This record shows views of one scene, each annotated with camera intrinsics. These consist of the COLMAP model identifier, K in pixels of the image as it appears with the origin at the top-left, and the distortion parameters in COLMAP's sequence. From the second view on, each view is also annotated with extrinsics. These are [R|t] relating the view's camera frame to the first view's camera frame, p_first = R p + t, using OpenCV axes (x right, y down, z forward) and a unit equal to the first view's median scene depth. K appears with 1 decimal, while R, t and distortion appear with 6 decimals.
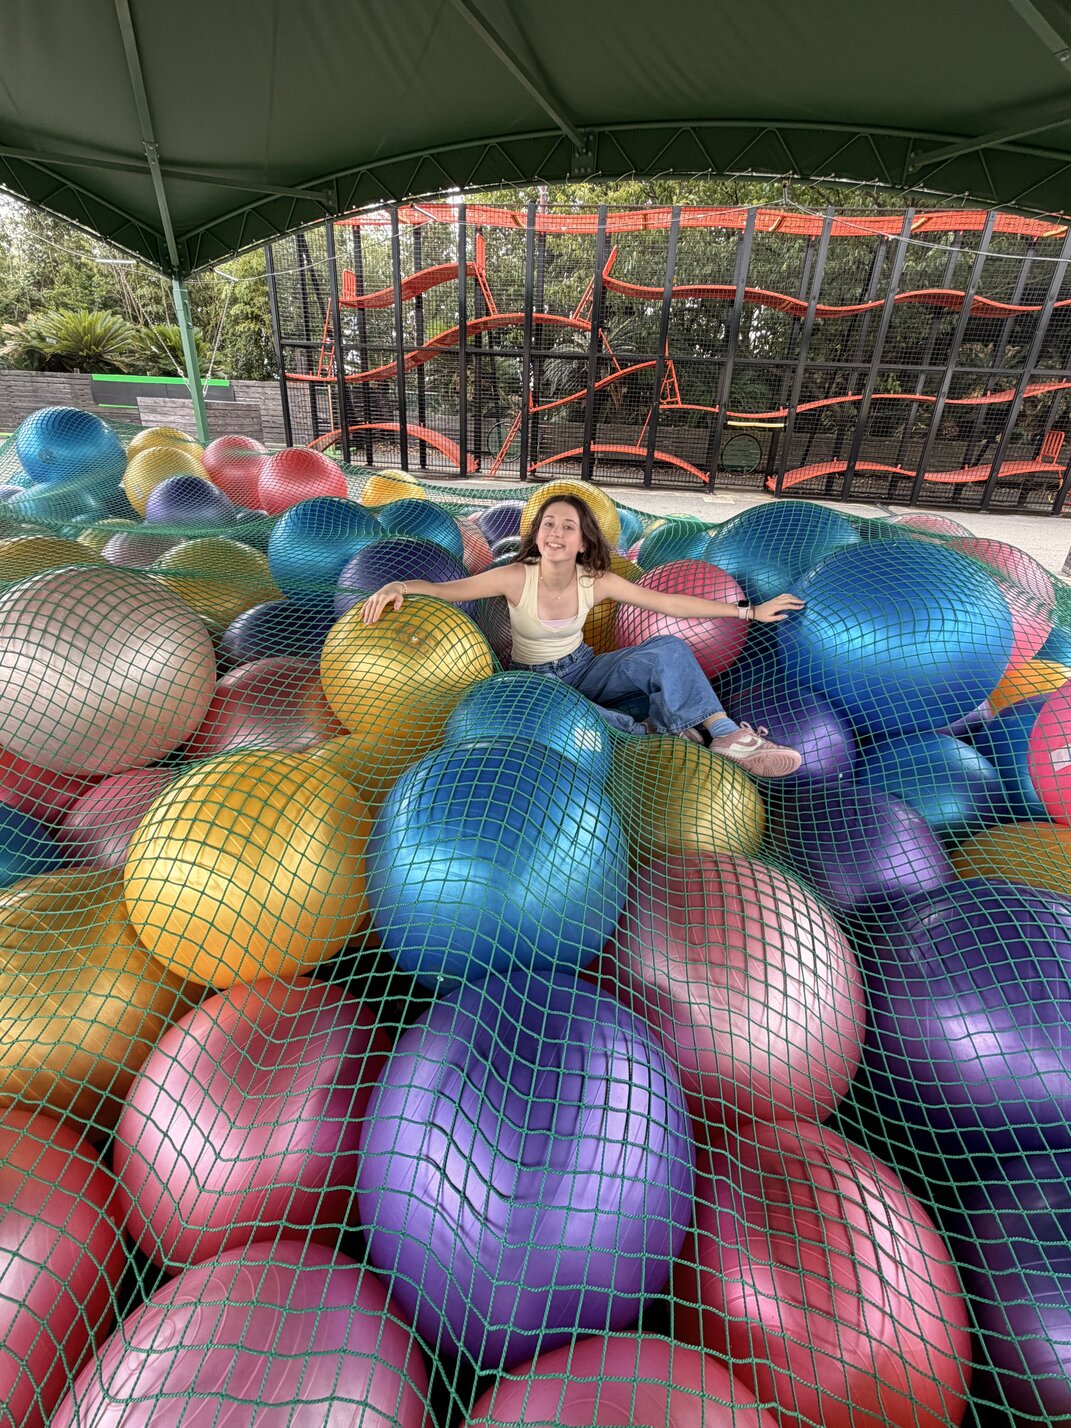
lens RADIAL K [[661.3, 0, 526.8], [0, 661.3, 712.8], [0, 0, 1]] dist [-0.005164, -0.002007]
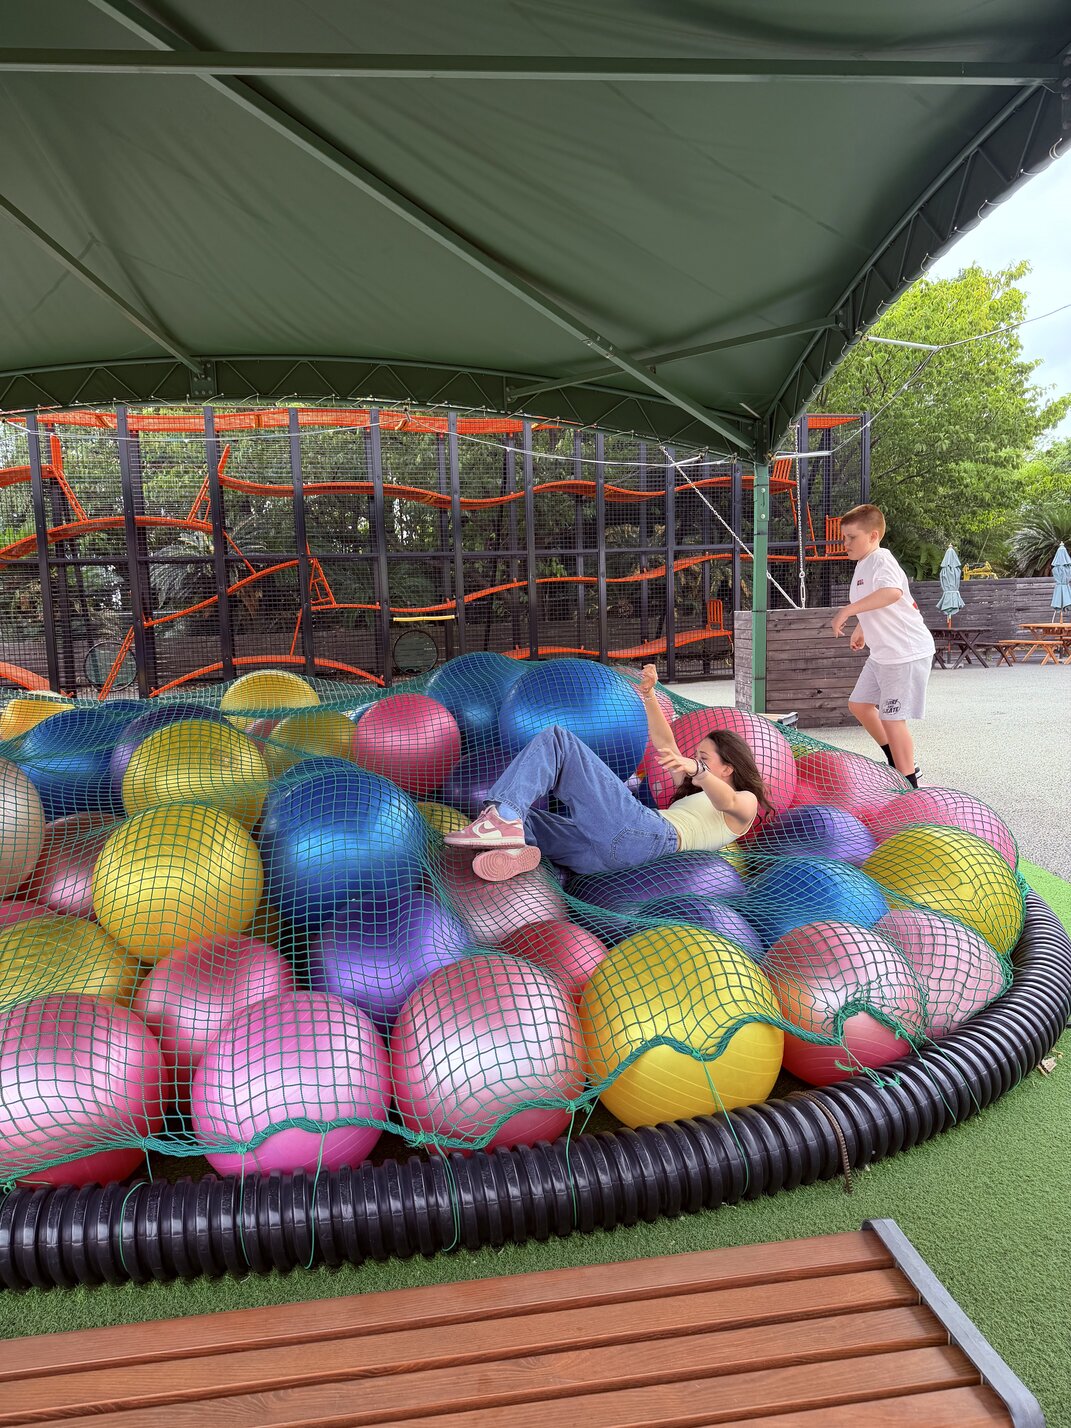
lens RADIAL K [[997.7, 0, 536.3], [0, 997.7, 715.5], [0, 0, 1]] dist [0.014013, -0.000670]
pose [[0.909514, -0.115935, 0.399178, -0.061901], [0.239144, 0.931414, -0.274367, 0.082313], [-0.339992, 0.345002, 0.874860, -0.165598]]
